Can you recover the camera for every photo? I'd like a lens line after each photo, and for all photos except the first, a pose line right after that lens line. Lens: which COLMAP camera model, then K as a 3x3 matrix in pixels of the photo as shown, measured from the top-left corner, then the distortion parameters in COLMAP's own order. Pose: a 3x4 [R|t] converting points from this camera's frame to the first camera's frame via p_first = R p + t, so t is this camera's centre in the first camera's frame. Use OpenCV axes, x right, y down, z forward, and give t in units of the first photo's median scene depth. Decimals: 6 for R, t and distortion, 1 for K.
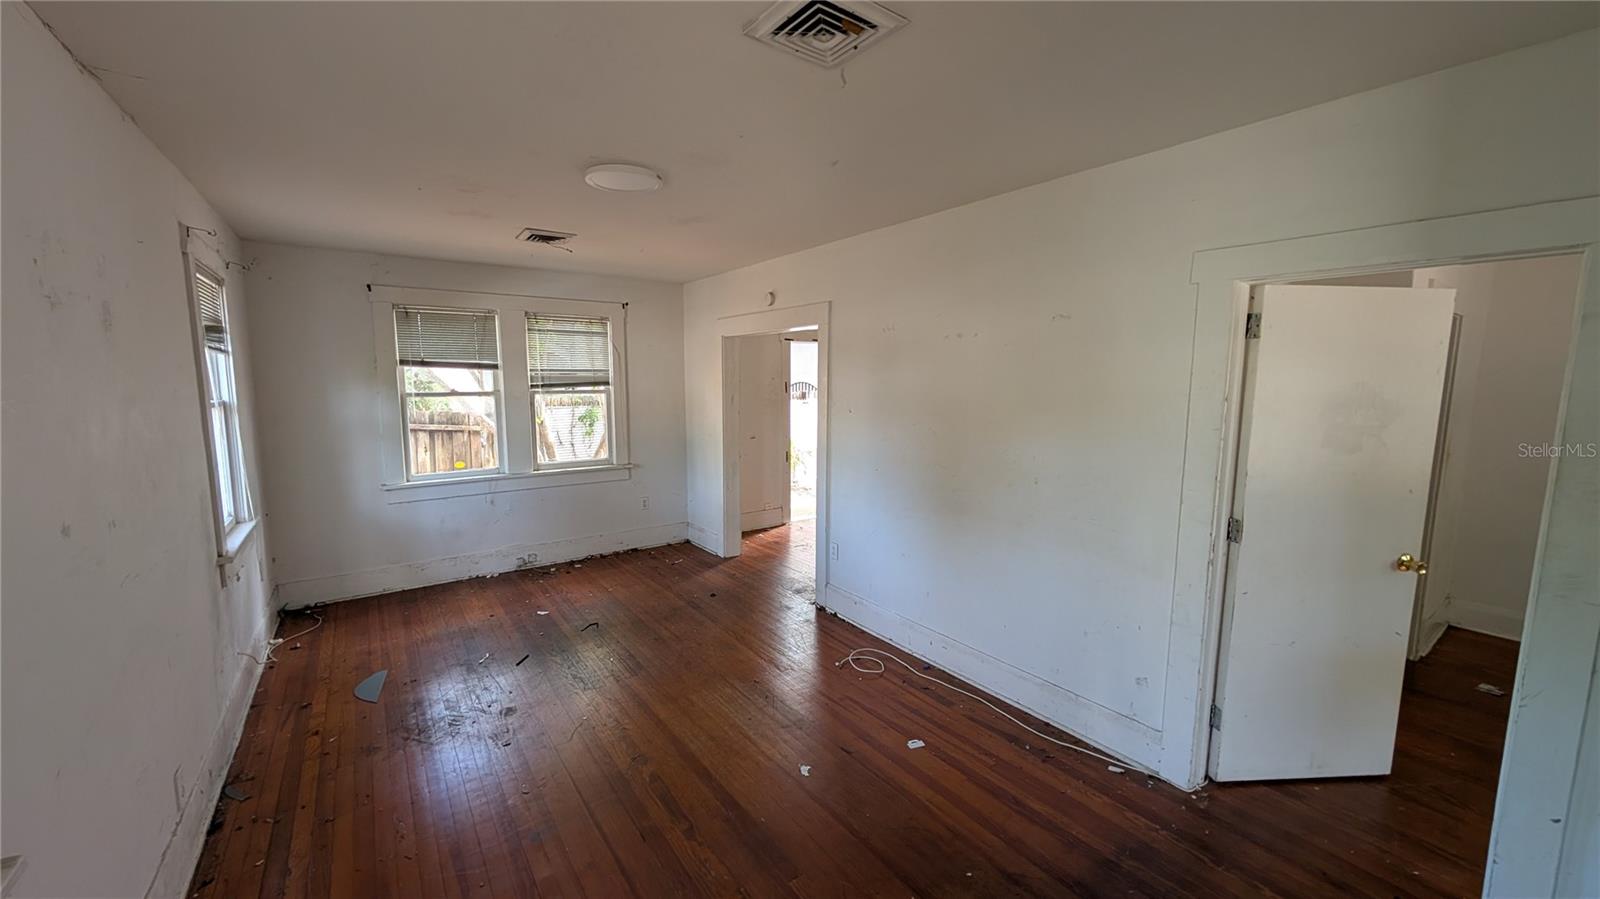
lens RADIAL K [[600.5, 0, 798.3], [0, 600.5, 454.7], [0, 0, 1]] dist [0.000767, -0.000098]
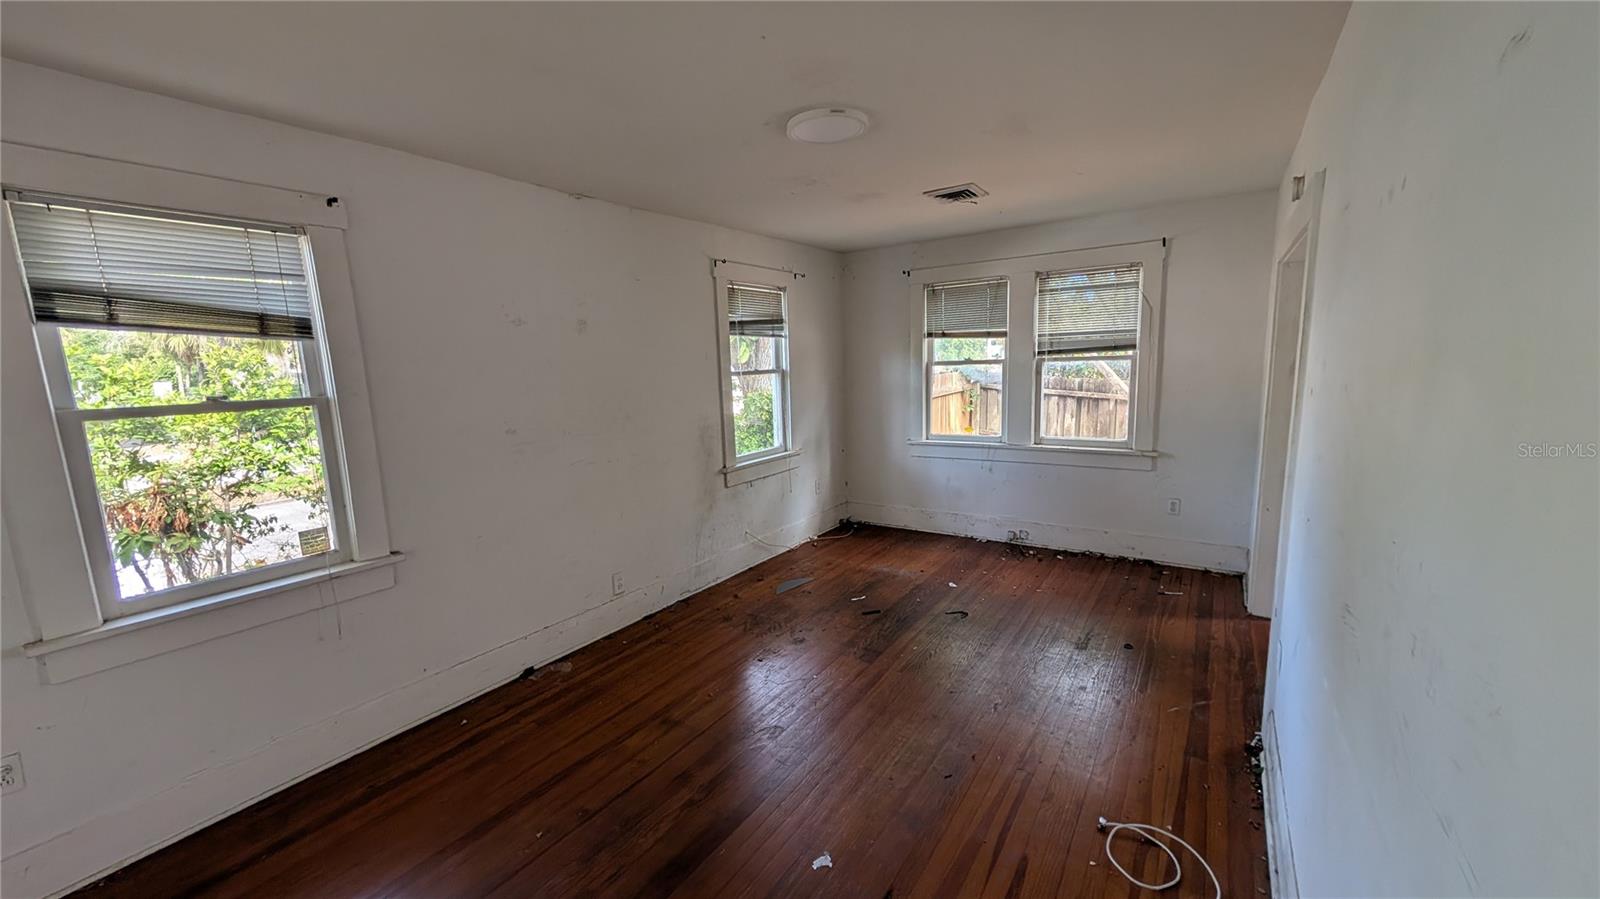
lens RADIAL K [[600.5, 0, 798.3], [0, 600.5, 454.7], [0, 0, 1]] dist [0.000767, -0.000098]
pose [[0.336233, 0.135499, -0.931980, 0.313209], [-0.082786, 0.990017, 0.114070, -0.033666], [0.938133, 0.038801, 0.344094, 0.338317]]
